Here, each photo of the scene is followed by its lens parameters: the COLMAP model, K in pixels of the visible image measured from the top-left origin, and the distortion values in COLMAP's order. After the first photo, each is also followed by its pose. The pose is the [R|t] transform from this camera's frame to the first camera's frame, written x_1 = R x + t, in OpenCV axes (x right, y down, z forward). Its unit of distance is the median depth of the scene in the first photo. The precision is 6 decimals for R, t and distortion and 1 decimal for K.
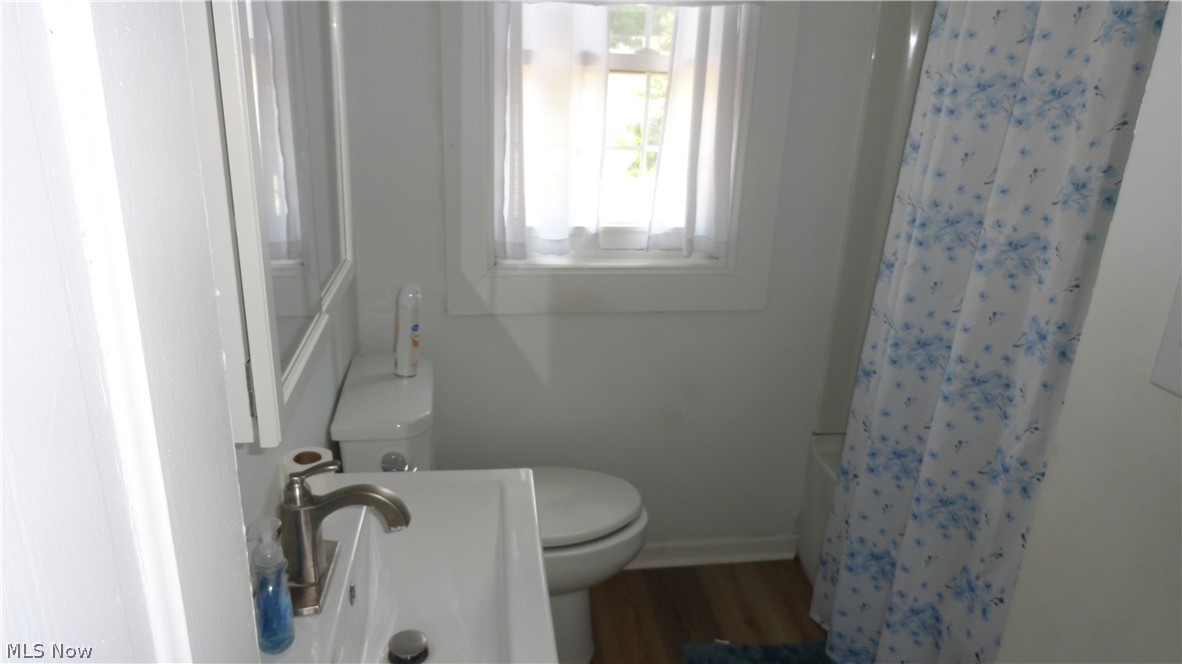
lens RADIAL K [[807.3, 0, 587.1], [0, 807.3, 333.2], [0, 0, 1]] dist [-0.008498, 0.007223]
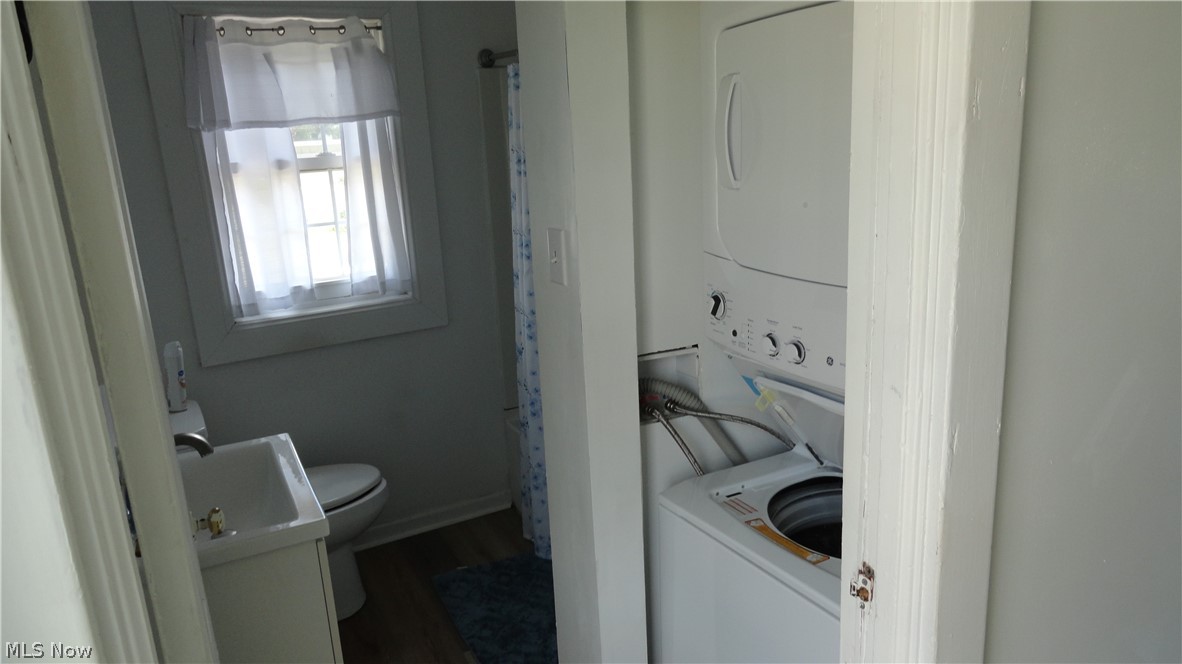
lens RADIAL K [[807.3, 0, 592.6], [0, 807.3, 336.8], [0, 0, 1]] dist [-0.008498, 0.007223]
pose [[0.935596, -0.171723, 0.308498, 0.021655], [0.198764, 0.978316, -0.058227, 0.128131], [-0.291809, 0.115795, 0.949441, -0.411572]]
